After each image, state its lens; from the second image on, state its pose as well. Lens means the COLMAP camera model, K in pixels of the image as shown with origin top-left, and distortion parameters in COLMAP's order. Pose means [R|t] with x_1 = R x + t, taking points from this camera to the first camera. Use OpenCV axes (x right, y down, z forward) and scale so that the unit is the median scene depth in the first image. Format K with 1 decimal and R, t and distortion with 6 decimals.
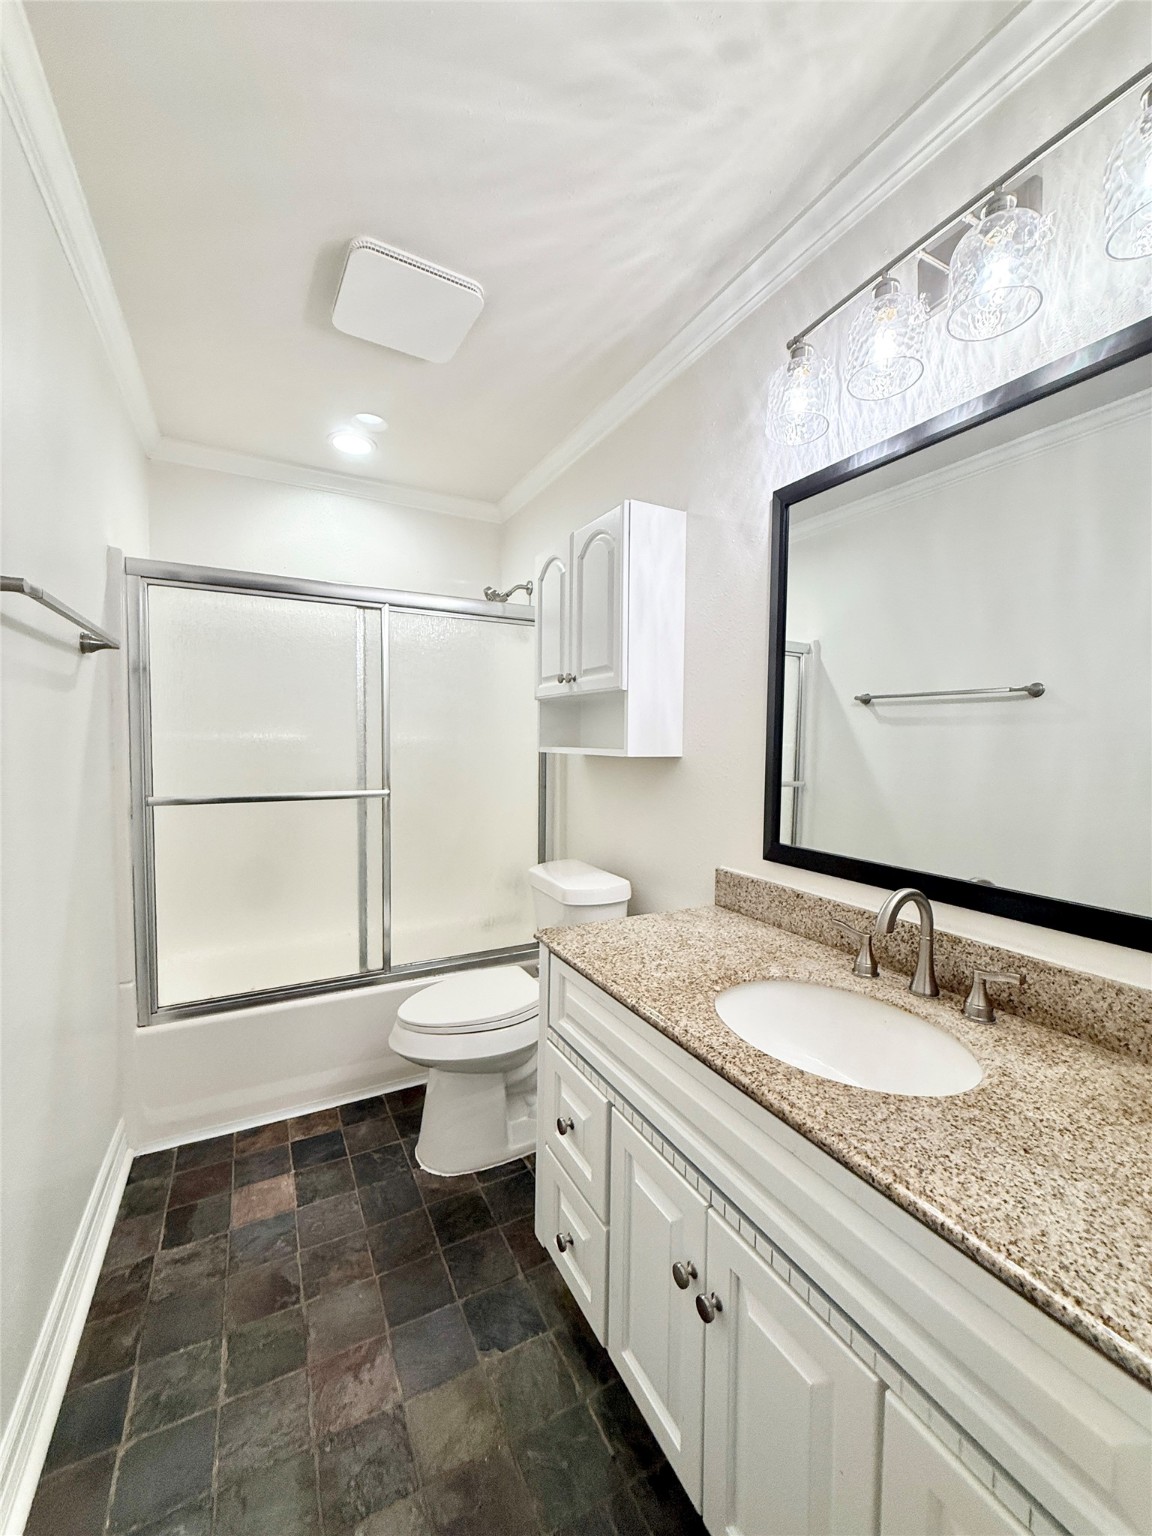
lens RADIAL K [[611.0, 0, 580.6], [0, 611.0, 771.3], [0, 0, 1]] dist [0.001943, -0.000506]
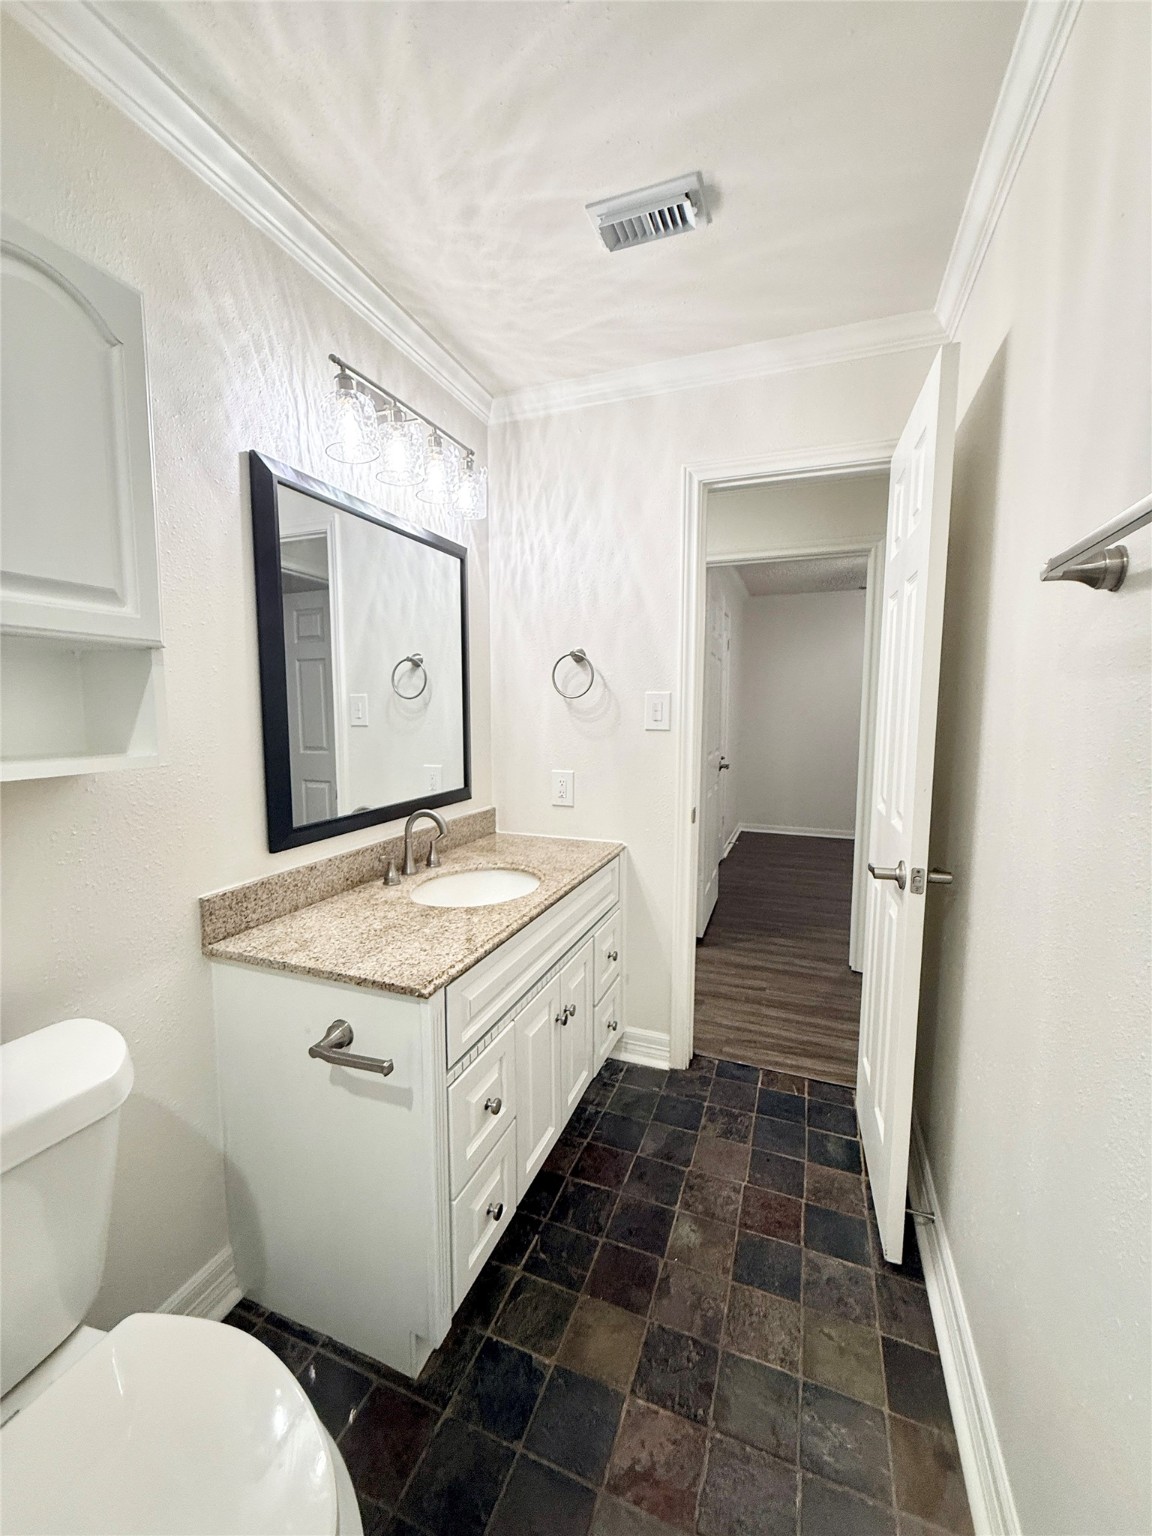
lens RADIAL K [[611.0, 0, 572.1], [0, 611.0, 772.9], [0, 0, 1]] dist [0.001943, -0.000506]
pose [[-0.646889, -0.097004, 0.756390, -0.820798], [0.029395, 0.987967, 0.151843, -0.125586], [-0.762018, 0.120459, -0.636254, 1.458359]]
